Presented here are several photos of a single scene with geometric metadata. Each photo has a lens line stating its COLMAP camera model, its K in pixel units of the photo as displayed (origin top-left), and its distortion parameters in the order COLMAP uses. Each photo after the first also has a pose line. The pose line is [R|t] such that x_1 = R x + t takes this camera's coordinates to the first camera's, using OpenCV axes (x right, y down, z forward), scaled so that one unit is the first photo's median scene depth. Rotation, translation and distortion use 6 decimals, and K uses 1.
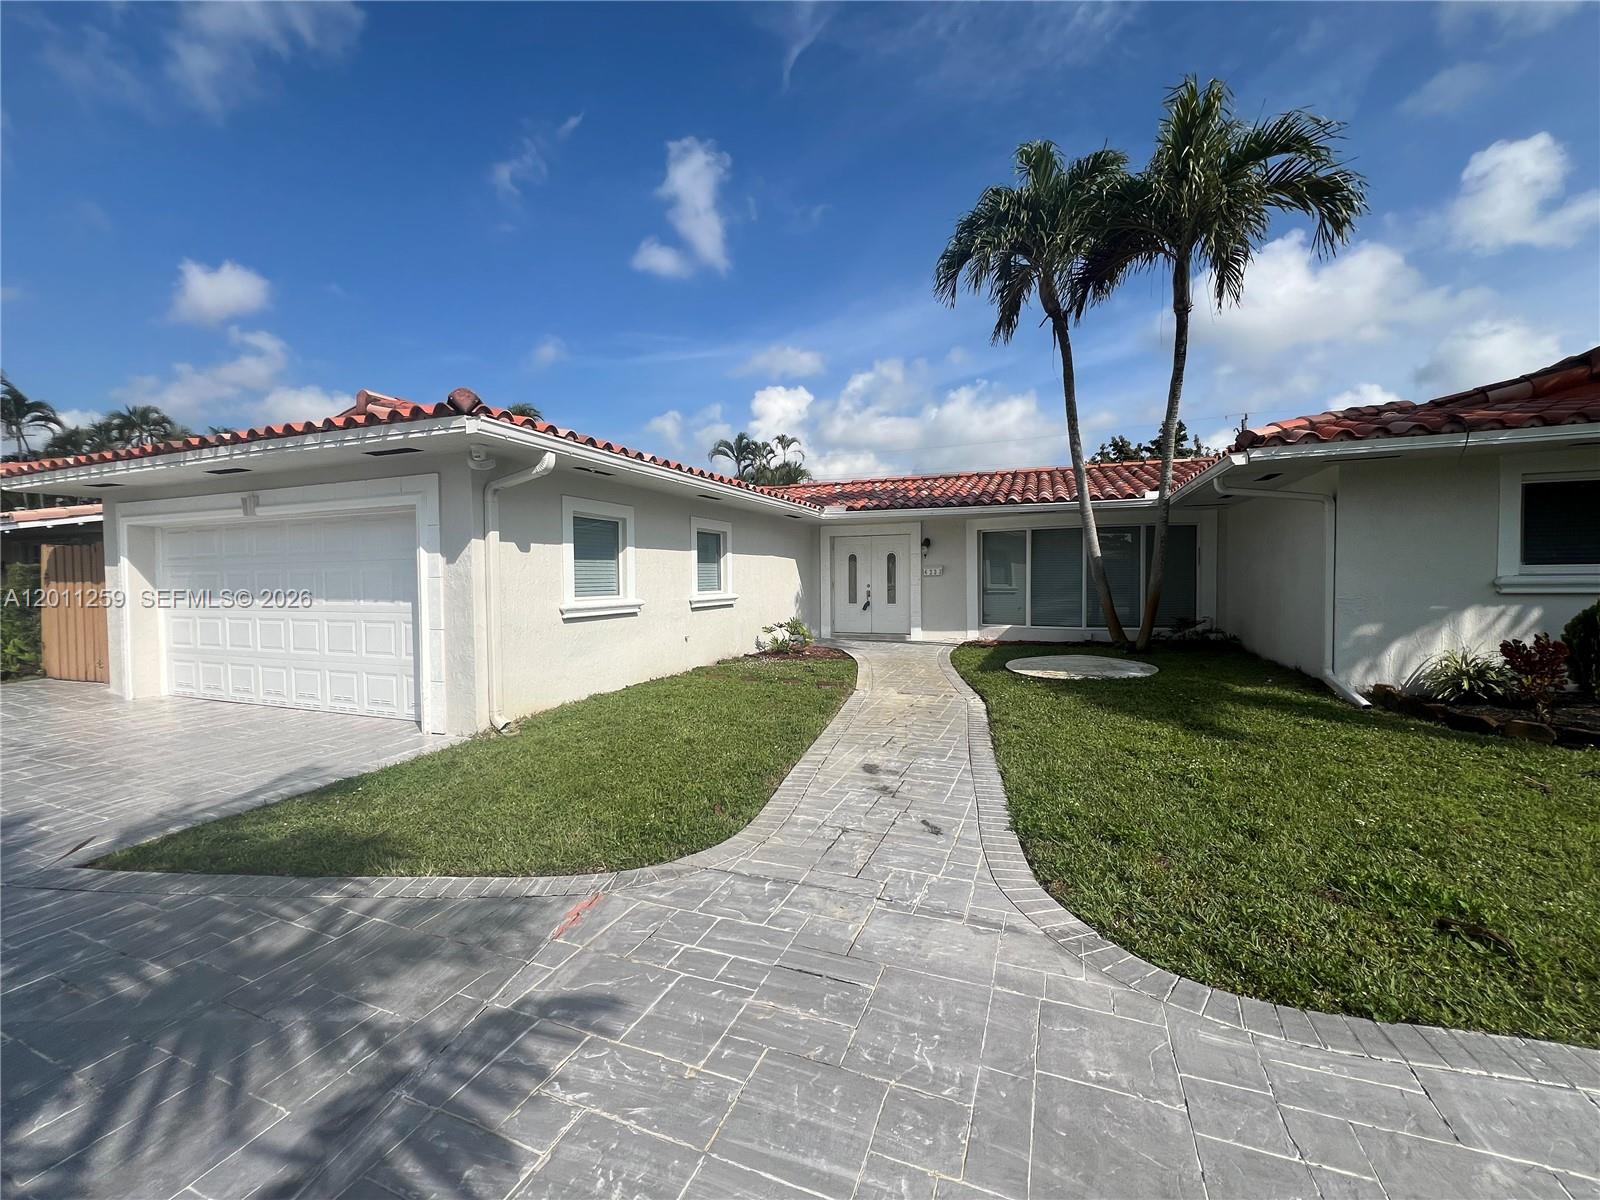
lens RADIAL K [[640.4, 0, 798.1], [0, 640.4, 593.6], [0, 0, 1]] dist [-0.000314, 0.000244]
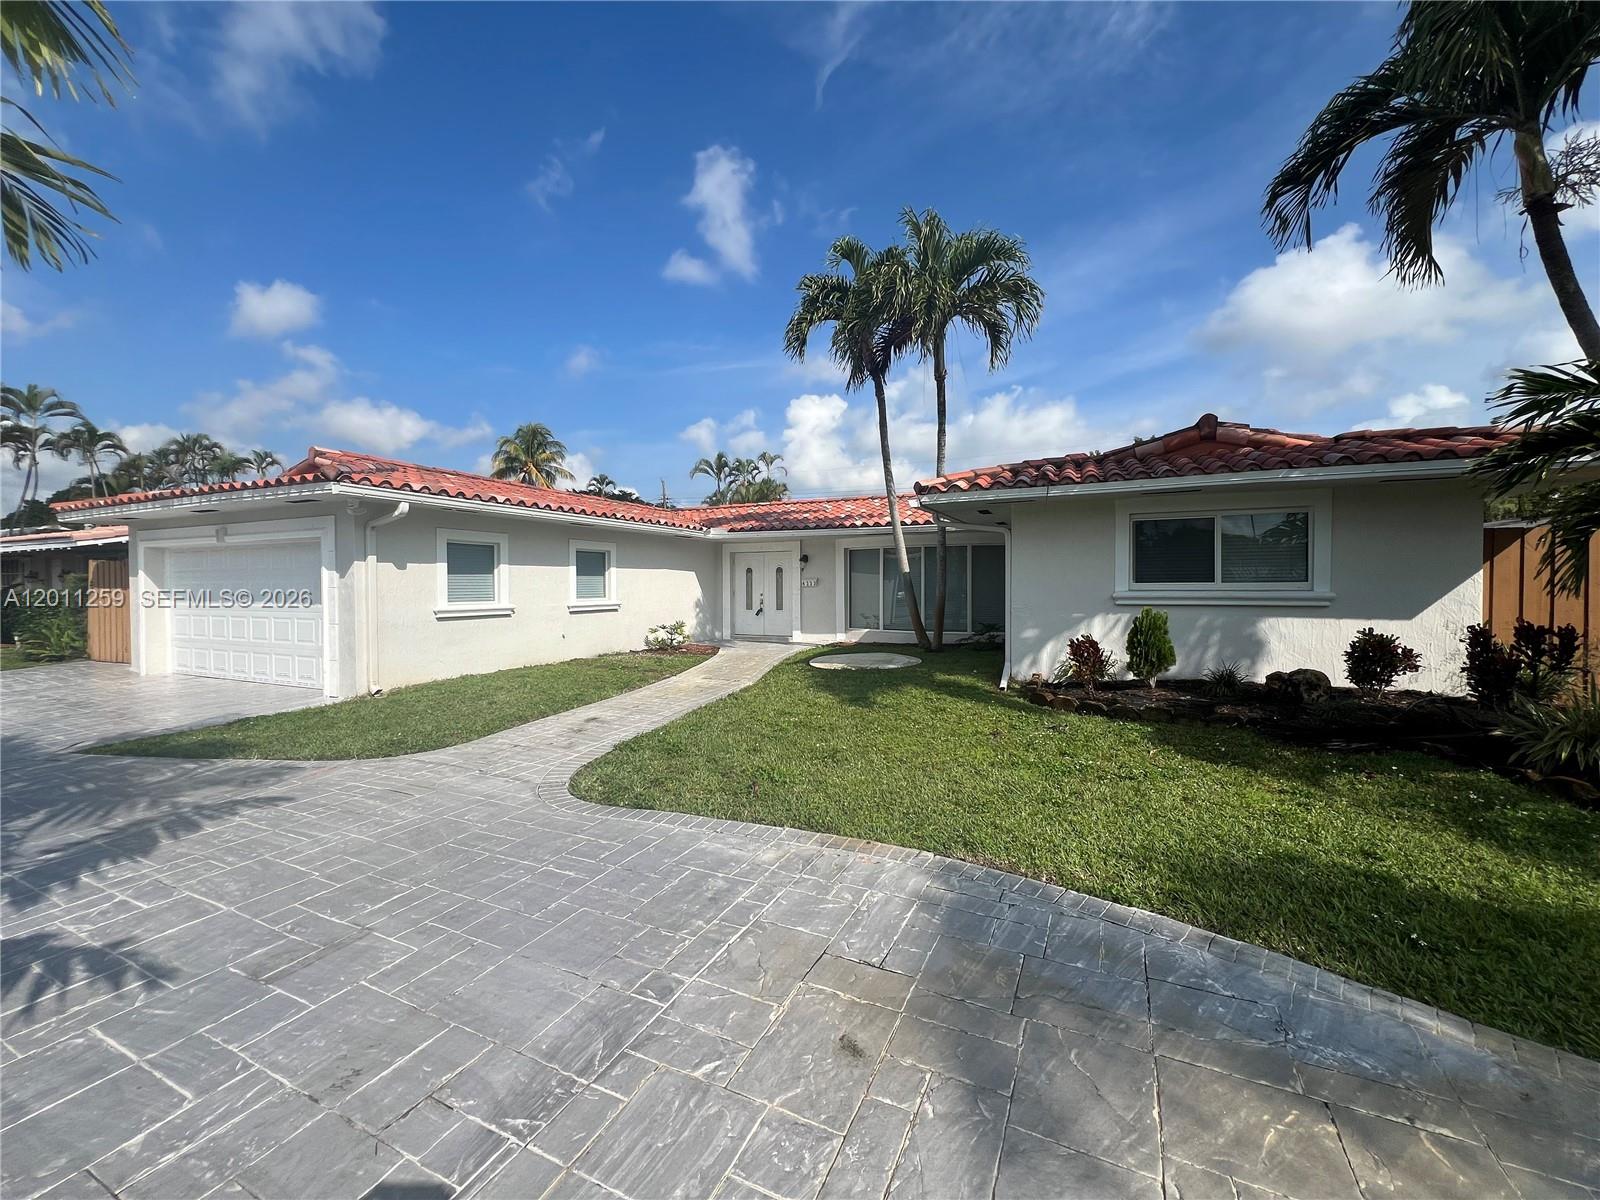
lens RADIAL K [[641.5, 0, 798.0], [0, 641.5, 590.8], [0, 0, 1]] dist [-0.000393, -0.000159]
pose [[0.998401, 0.006358, -0.056174, 0.364091], [-0.007246, 0.999852, -0.015624, -0.002154], [0.056067, 0.016006, 0.998299, -0.245900]]
